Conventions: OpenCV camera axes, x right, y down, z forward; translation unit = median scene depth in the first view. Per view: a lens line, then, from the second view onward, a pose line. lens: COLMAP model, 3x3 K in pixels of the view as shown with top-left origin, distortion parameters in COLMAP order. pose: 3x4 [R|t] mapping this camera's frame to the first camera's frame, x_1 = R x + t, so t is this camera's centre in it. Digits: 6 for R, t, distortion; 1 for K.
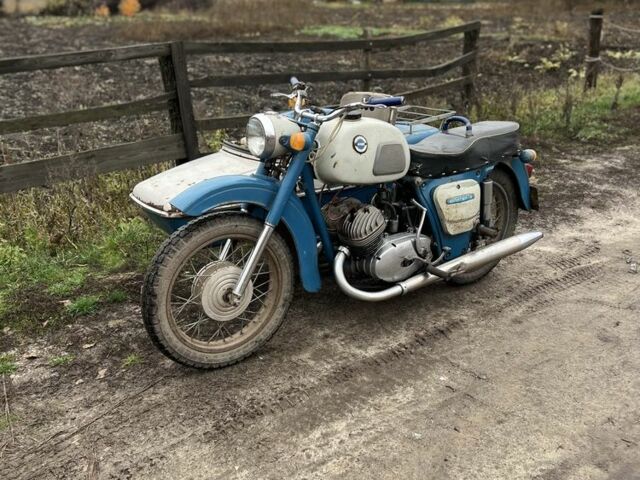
lens RADIAL K [[671.9, 0, 320.0], [0, 671.9, 240.0], [0, 0, 1]] dist [0.020586, -0.012787]
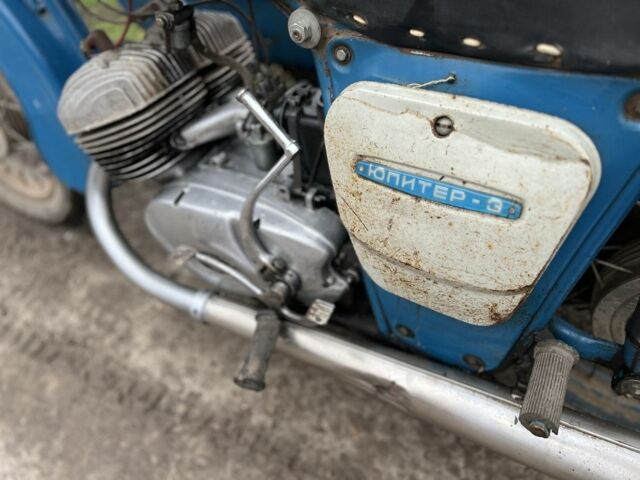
lens RADIAL K [[493.8, 0, 320.0], [0, 493.8, 240.0], [0, 0, 1]] dist [0.012533, 0.004002]
pose [[0.412782, 0.588089, -0.695531, 0.320858], [-0.232683, 0.806370, 0.543714, -0.126104], [0.880608, -0.062597, 0.469693, 0.924124]]
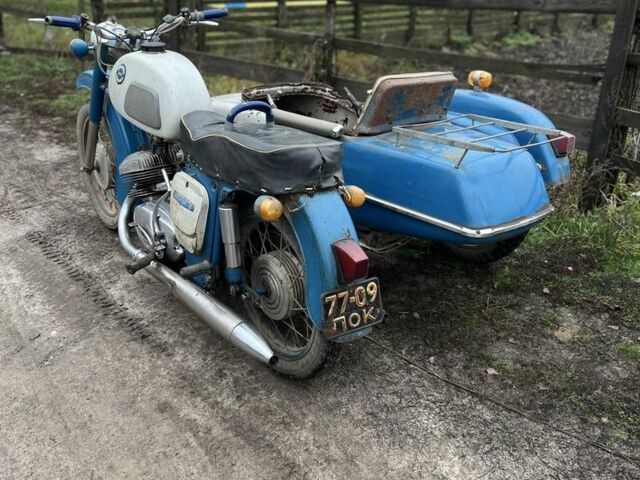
lens RADIAL K [[671.9, 0, 320.0], [0, 671.9, 240.0], [0, 0, 1]] dist [0.020586, -0.012787]
pose [[0.009720, 0.399480, -0.916690, 0.921175], [-0.372923, 0.852044, 0.367354, -0.357755], [0.927811, 0.338284, 0.157257, 1.068943]]
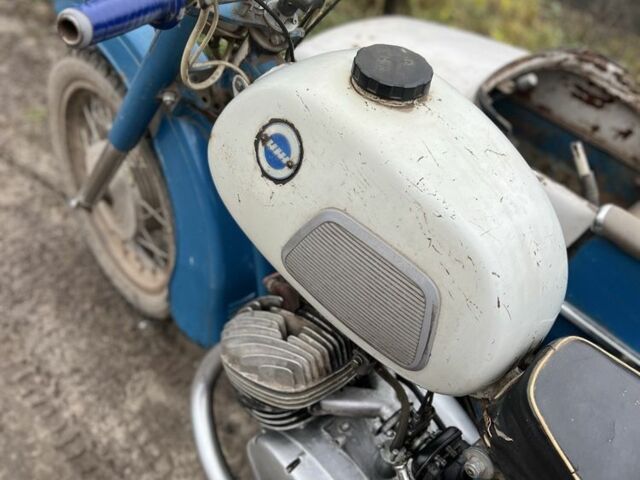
lens RADIAL K [[671.9, 0, 320.0], [0, 671.9, 240.0], [0, 0, 1]] dist [0.020586, -0.012787]
pose [[0.074957, 0.689713, -0.720192, 0.278135], [-0.499532, 0.651042, 0.571499, -0.268640], [0.863046, 0.316922, 0.393334, 0.820915]]
